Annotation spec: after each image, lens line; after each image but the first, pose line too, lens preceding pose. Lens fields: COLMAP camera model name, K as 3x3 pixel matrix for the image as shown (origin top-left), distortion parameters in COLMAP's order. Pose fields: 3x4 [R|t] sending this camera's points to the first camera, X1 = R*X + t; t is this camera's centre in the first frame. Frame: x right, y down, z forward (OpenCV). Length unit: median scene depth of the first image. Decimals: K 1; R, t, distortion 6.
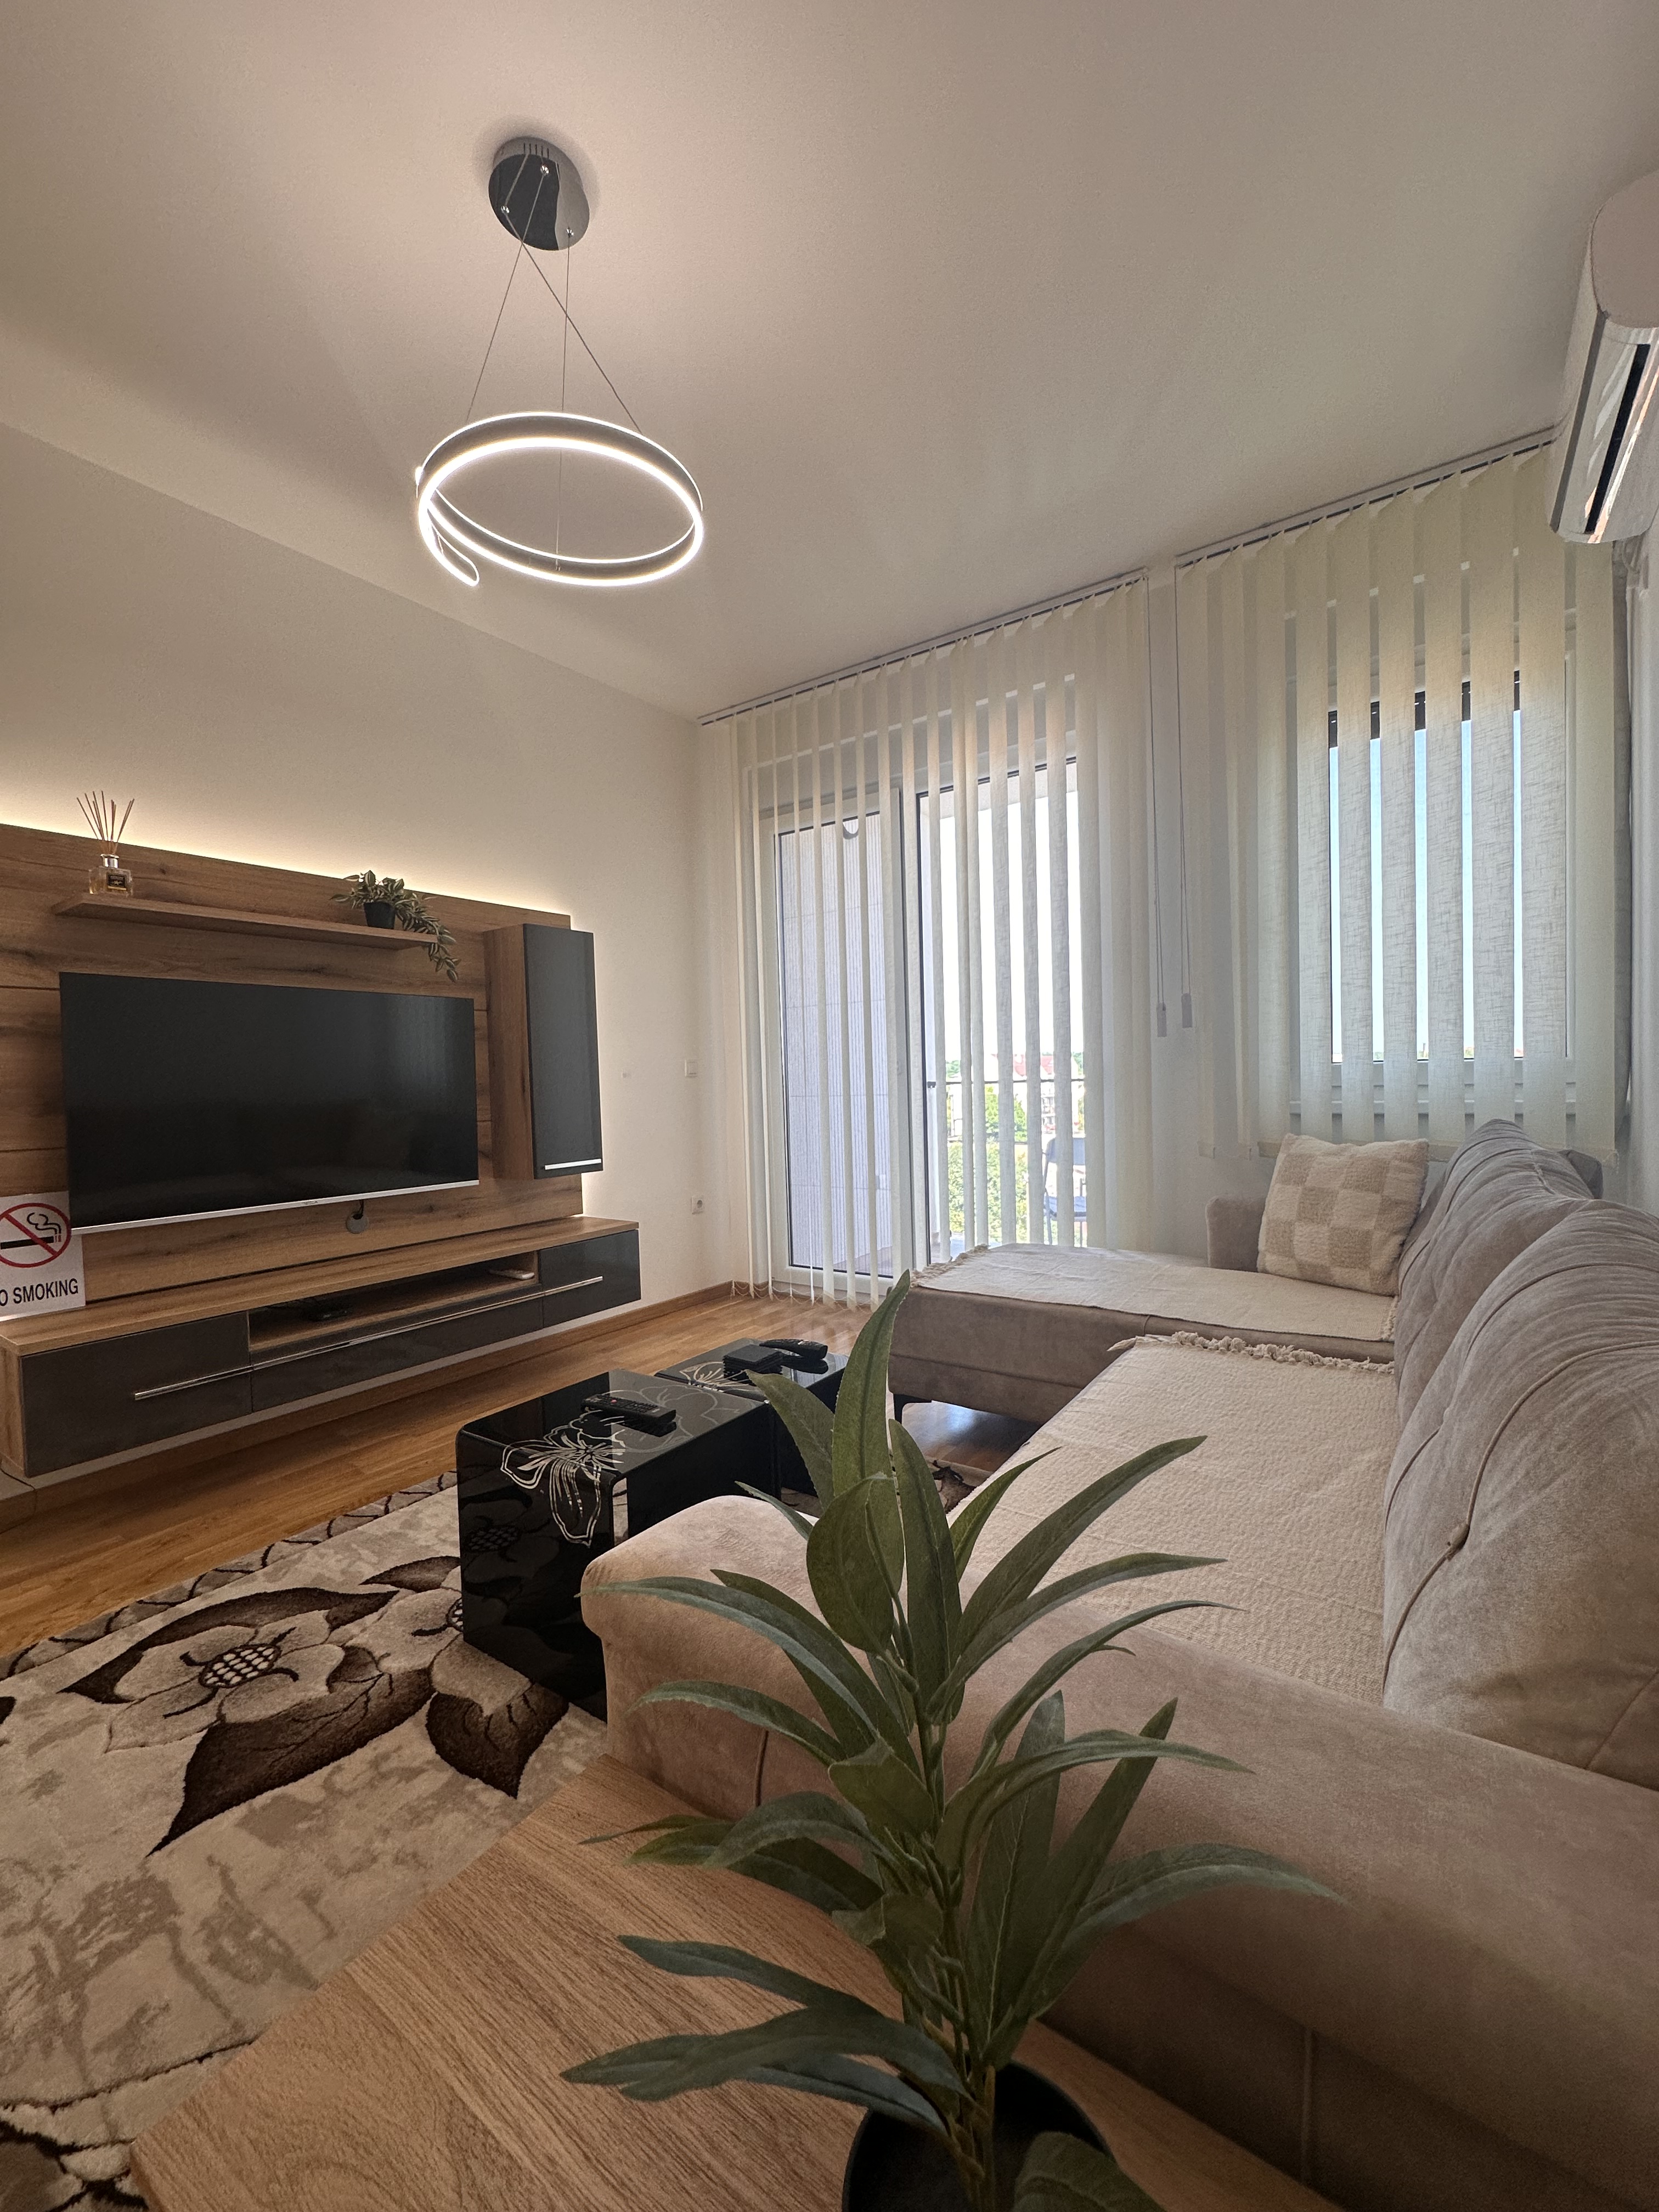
lens RADIAL K [[882.6, 0, 825.3], [0, 882.6, 1107.2], [0, 0, 1]] dist [-0.001979, -0.000086]
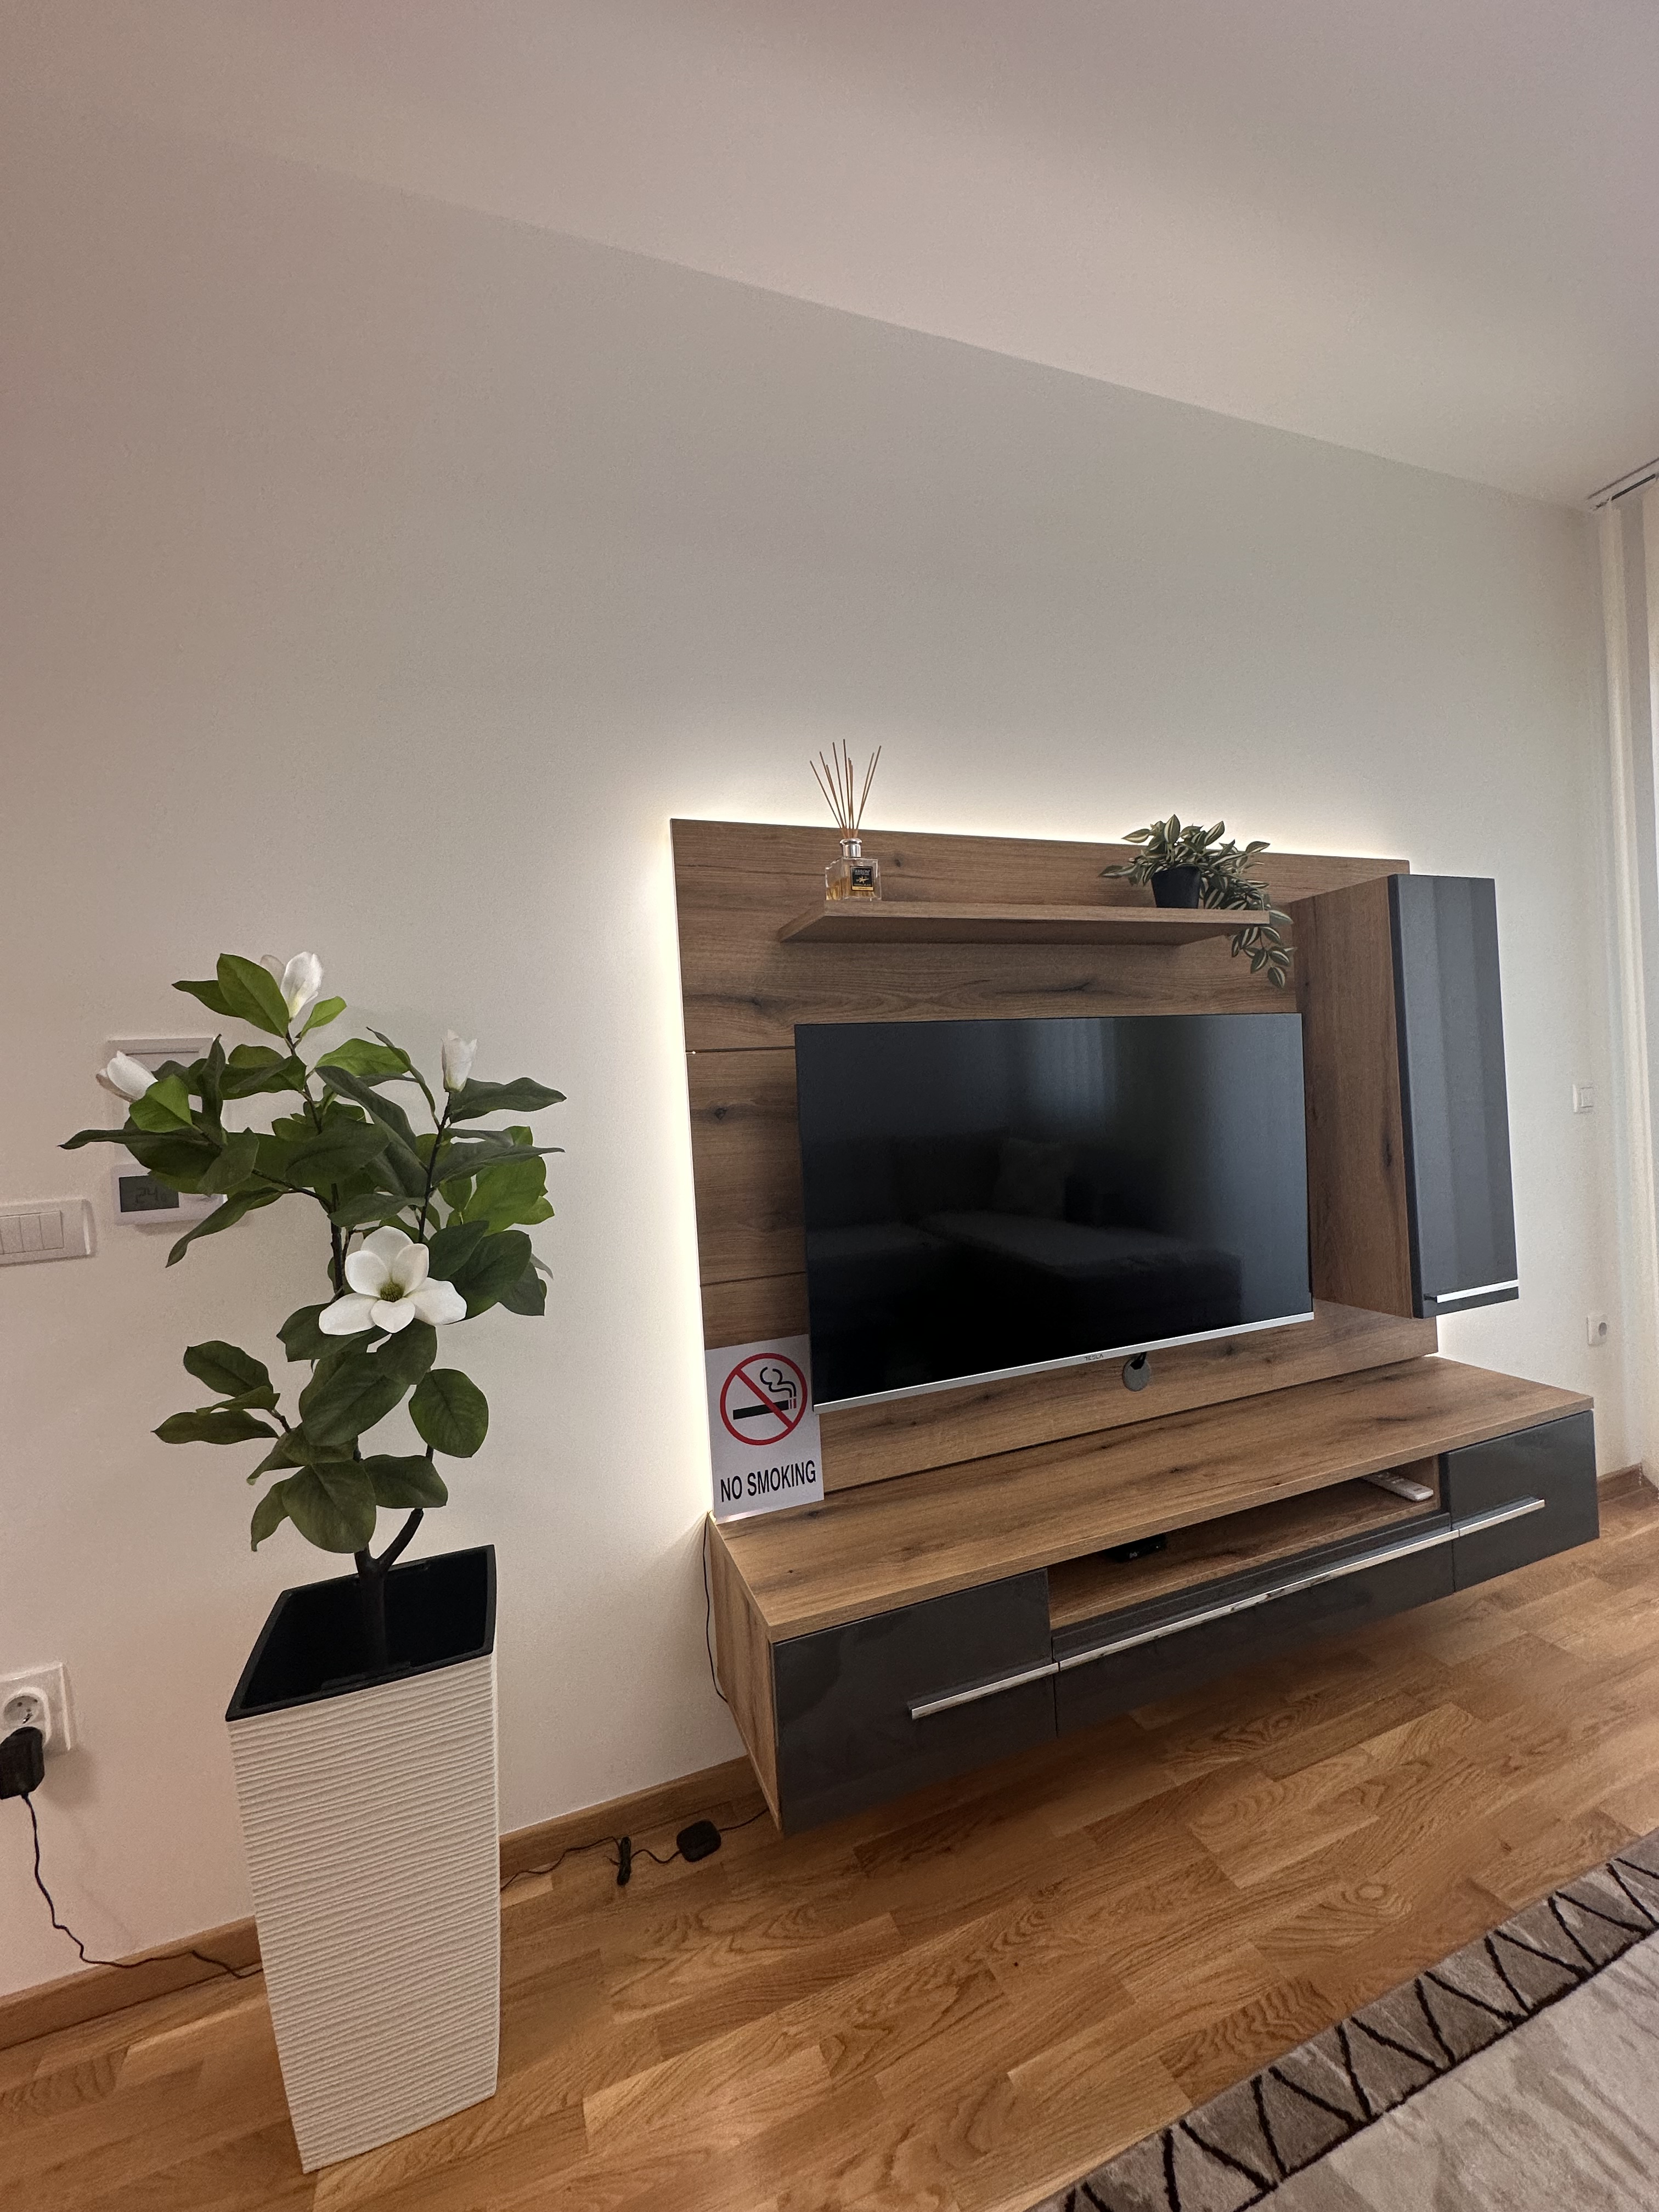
lens RADIAL K [[882.6, 0, 826.9], [0, 882.6, 1105.0], [0, 0, 1]] dist [-0.001979, -0.000086]
pose [[0.830286, -0.016471, -0.557094, -0.447239], [0.016577, 0.999851, -0.004855, -0.082946], [0.557091, -0.005204, 0.830435, 0.427548]]
